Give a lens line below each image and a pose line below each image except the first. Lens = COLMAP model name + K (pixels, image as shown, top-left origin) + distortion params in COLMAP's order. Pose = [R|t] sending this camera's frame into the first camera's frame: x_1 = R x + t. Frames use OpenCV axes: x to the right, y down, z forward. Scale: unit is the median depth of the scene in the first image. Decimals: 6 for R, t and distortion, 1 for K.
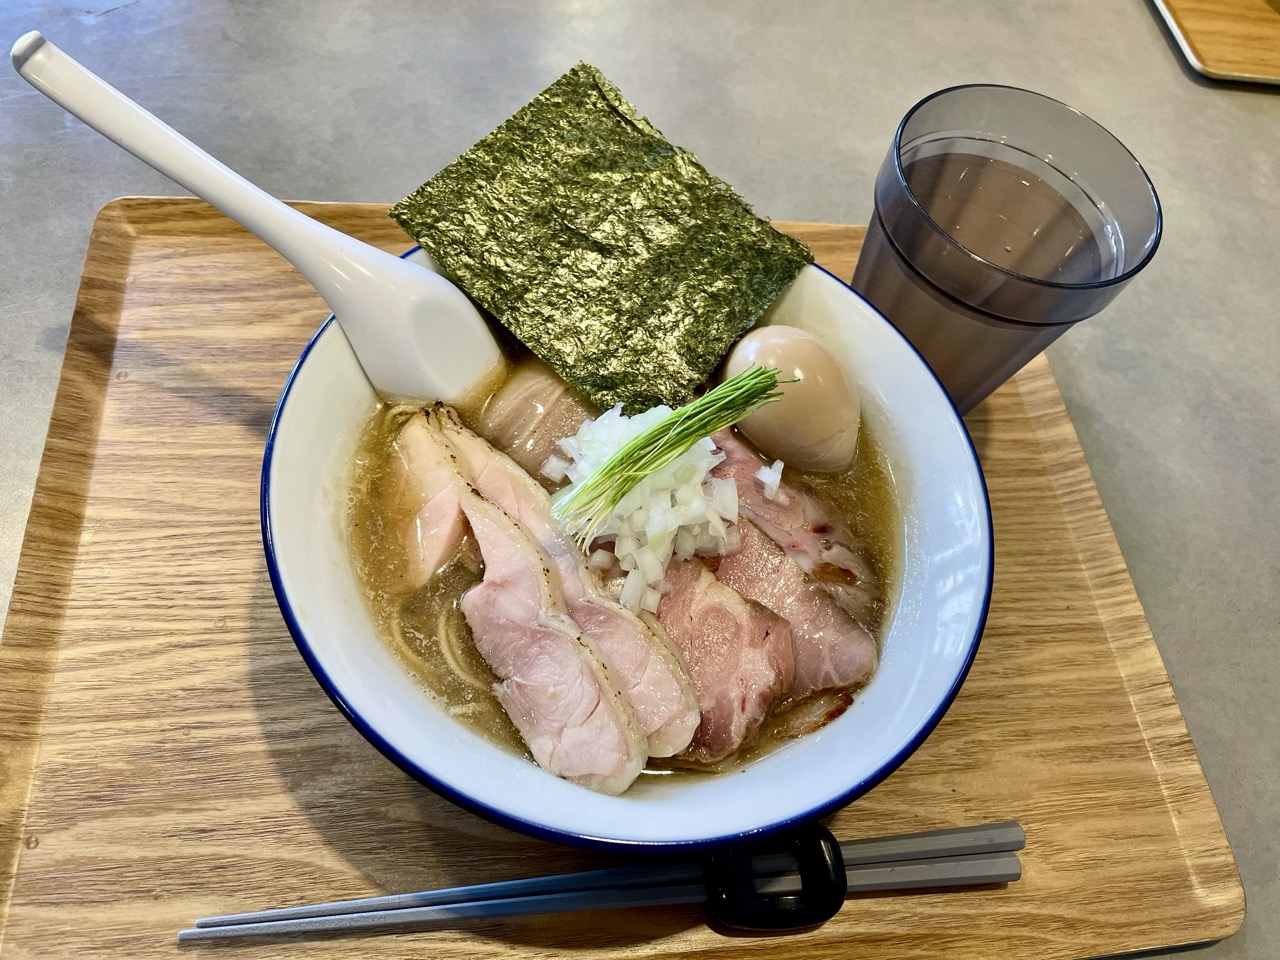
lens RADIAL K [[992.4, 0, 640.0], [0, 992.4, 480.0], [0, 0, 1]] dist [0.073631, -0.102284]
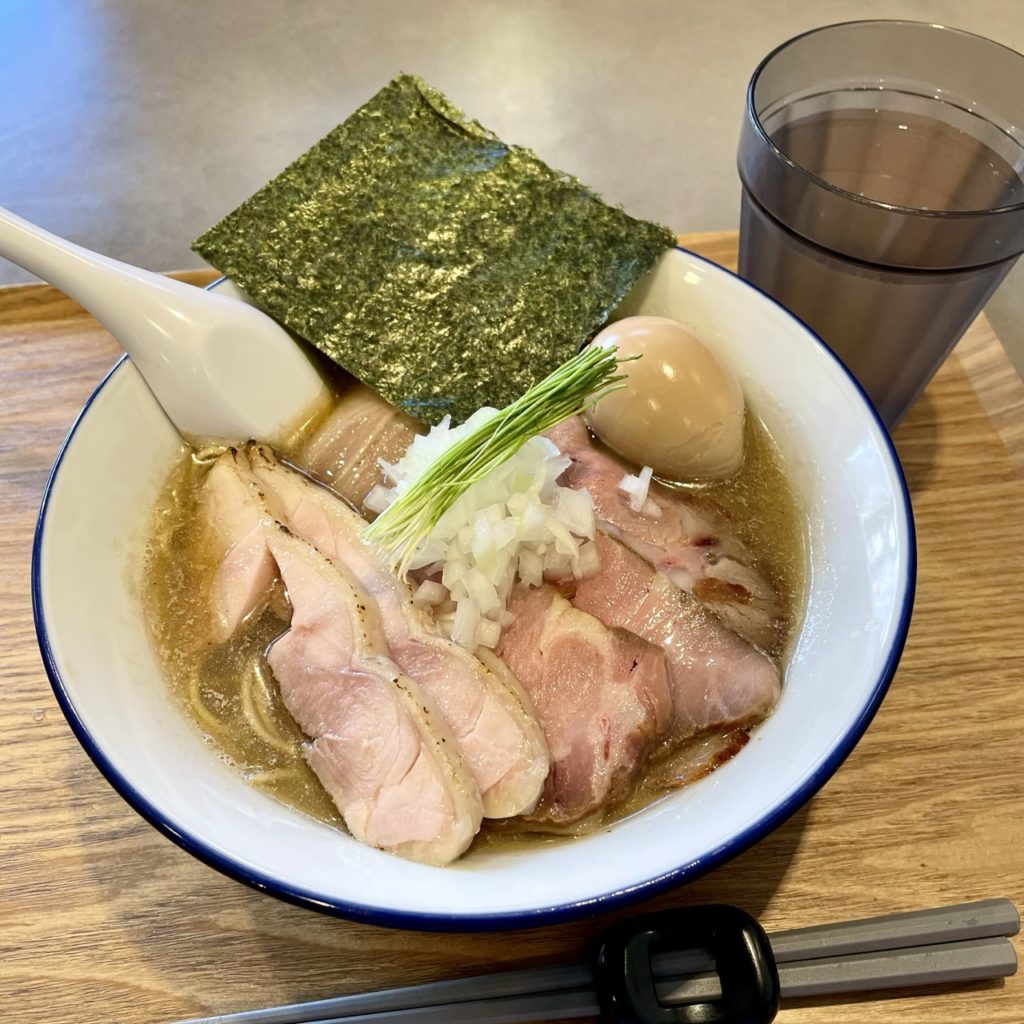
lens RADIAL K [[1061.7, 0, 505.8], [0, 1061.7, 510.0], [0, 0, 1]] dist [0.067459, -0.100253]
pose [[0.986328, -0.101046, -0.130177, 0.133442], [0.085988, 0.989459, -0.116522, 0.108626], [0.140578, 0.103736, 0.984620, 0.101289]]
